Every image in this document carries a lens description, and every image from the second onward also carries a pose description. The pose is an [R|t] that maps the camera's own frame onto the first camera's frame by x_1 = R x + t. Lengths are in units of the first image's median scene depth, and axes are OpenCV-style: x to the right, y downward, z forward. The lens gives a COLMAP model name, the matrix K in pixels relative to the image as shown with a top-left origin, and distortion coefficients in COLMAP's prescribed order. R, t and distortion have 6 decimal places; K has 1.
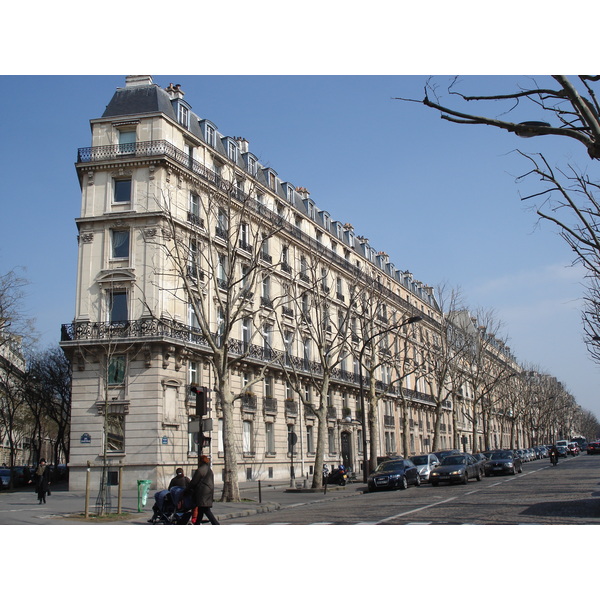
lens RADIAL K [[668.8, 0, 300.5], [0, 668.8, 300.1], [0, 0, 1]] dist [-0.132569, 0.000000]
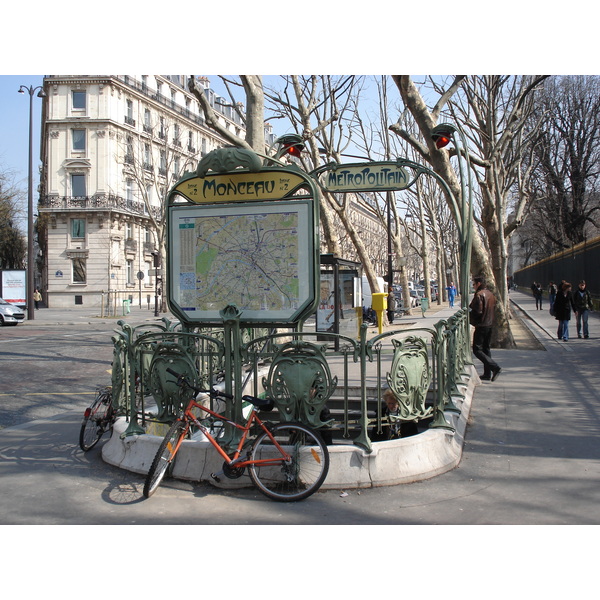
lens RADIAL K [[668.8, 0, 299.7], [0, 668.8, 299.0], [0, 0, 1]] dist [-0.132569, 0.000000]
pose [[0.985134, 0.025158, 0.169933, -0.034889], [-0.065898, 0.968885, 0.238579, -0.123842], [-0.158644, -0.246231, 0.956139, -0.520672]]
